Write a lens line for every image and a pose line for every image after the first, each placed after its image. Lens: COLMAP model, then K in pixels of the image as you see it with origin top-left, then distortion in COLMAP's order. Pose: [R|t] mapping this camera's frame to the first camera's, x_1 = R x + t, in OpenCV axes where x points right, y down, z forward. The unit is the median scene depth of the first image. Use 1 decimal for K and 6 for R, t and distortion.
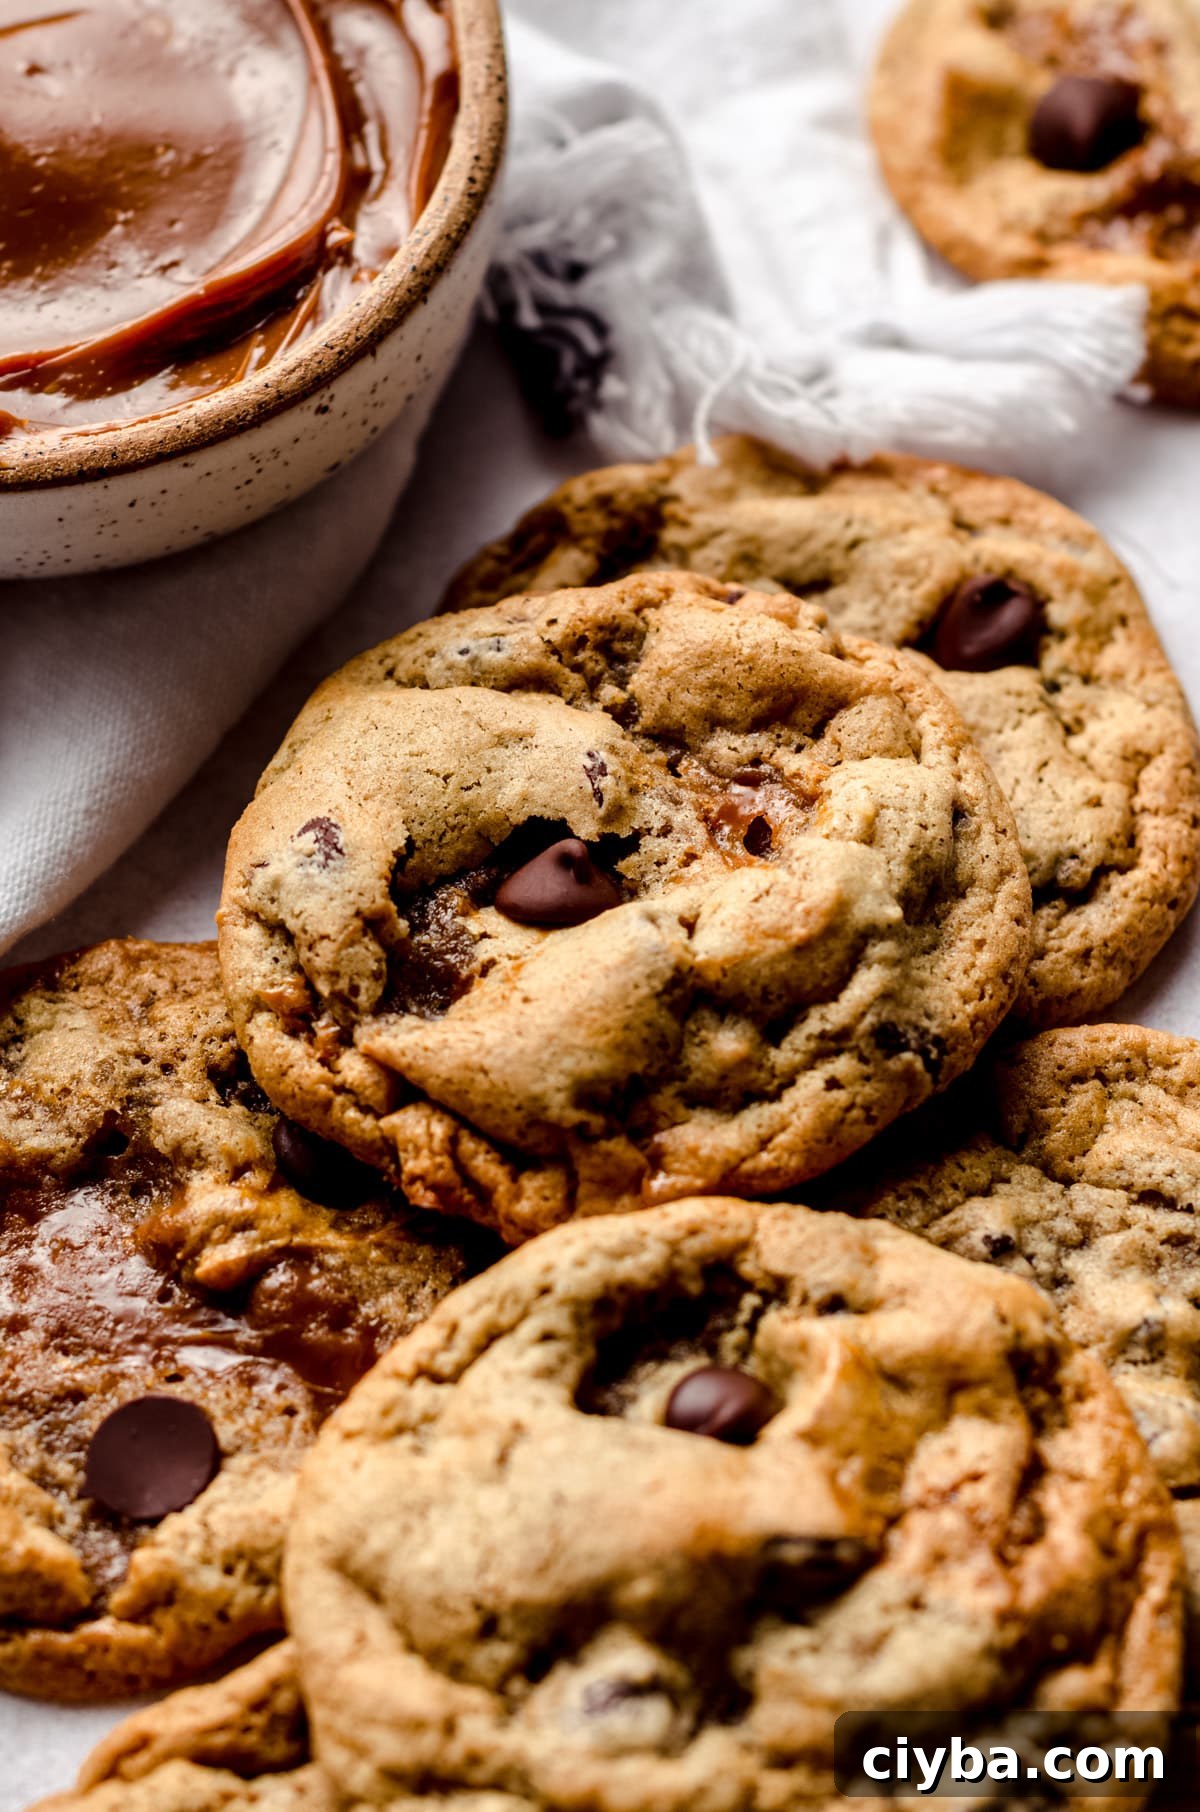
lens RADIAL K [[1734.3, 0, 600.0], [0, 1734.3, 906.0], [0, 0, 1]] dist [0.001764, -0.000021]
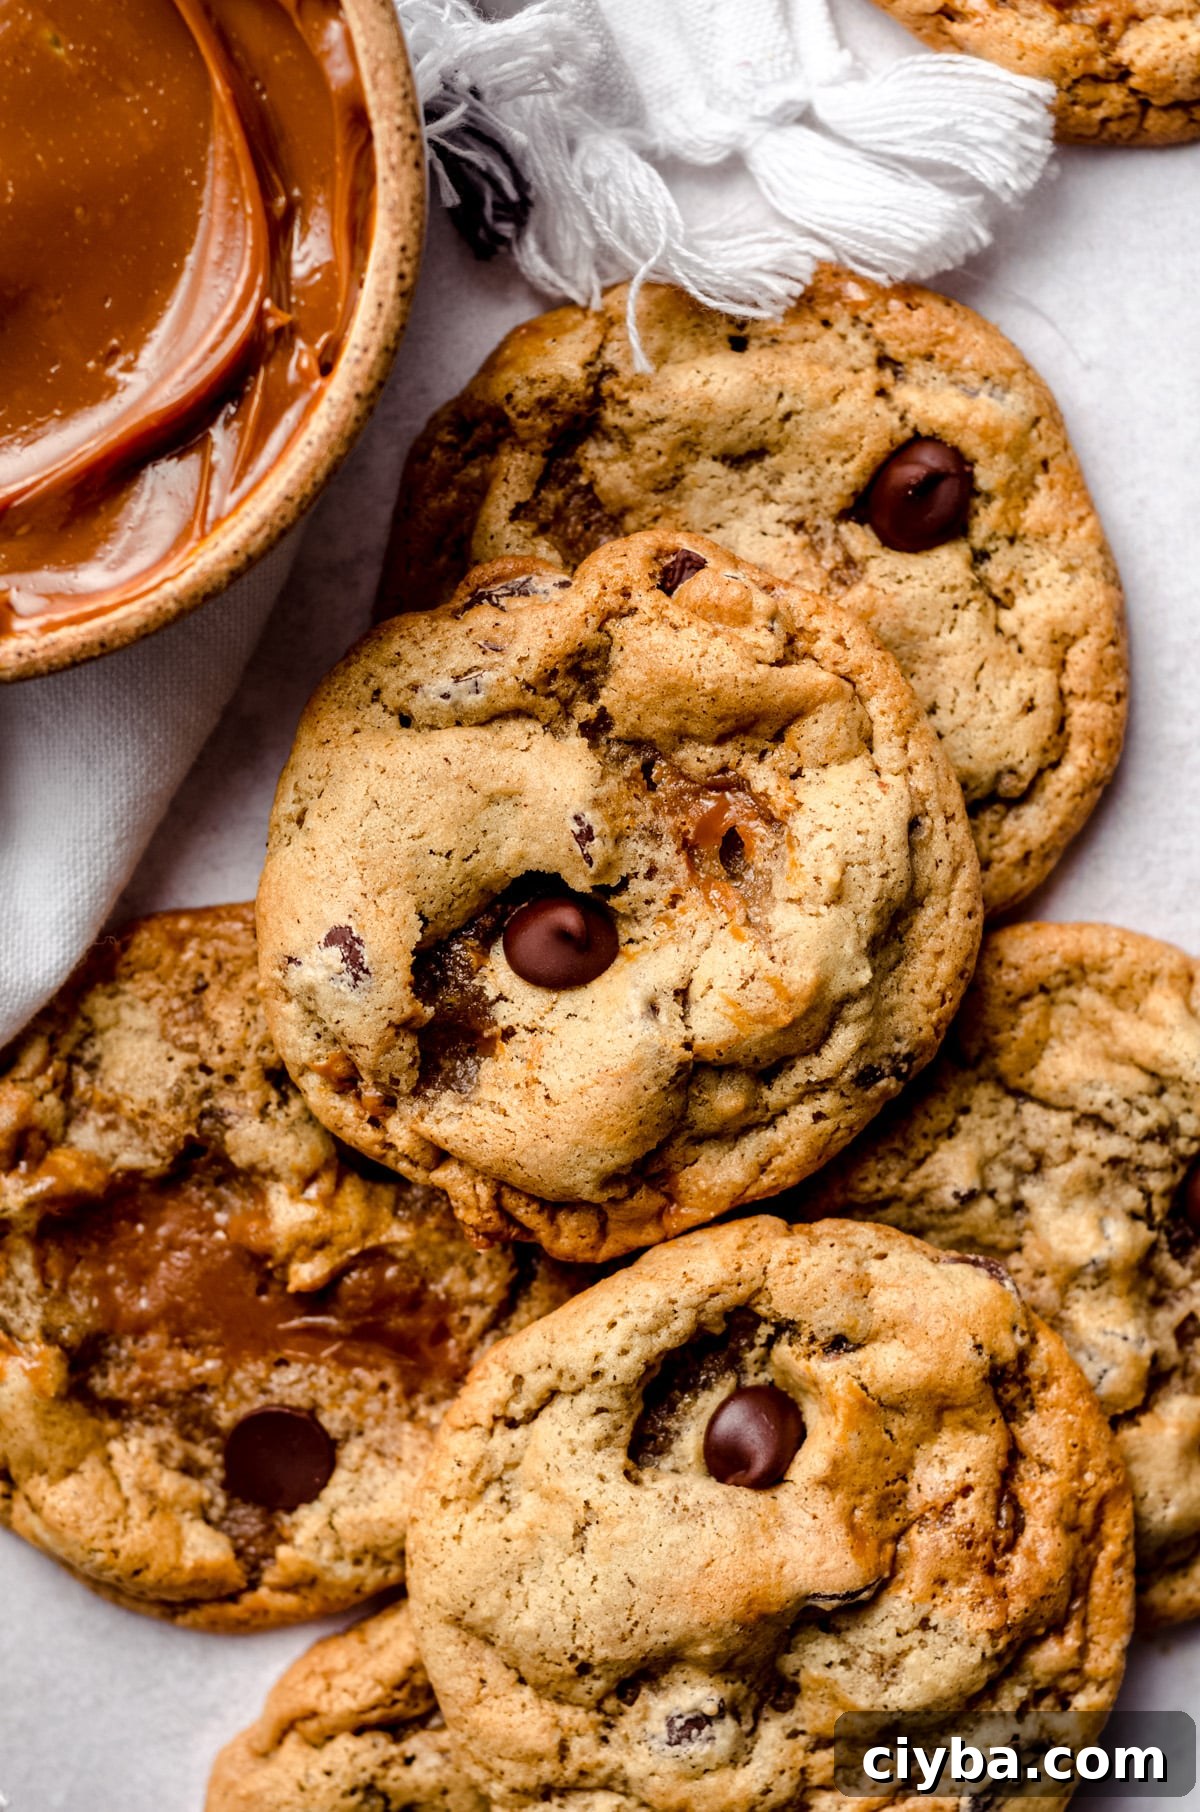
lens RADIAL K [[1553.2, 0, 600.0], [0, 1553.2, 906.0], [0, 0, 1]] dist [-0.000734, 0.002611]
pose [[0.994722, -0.102502, 0.004586, -0.001048], [0.098265, 0.964563, 0.244873, -0.275397], [-0.029524, -0.243130, 0.969544, 0.037074]]
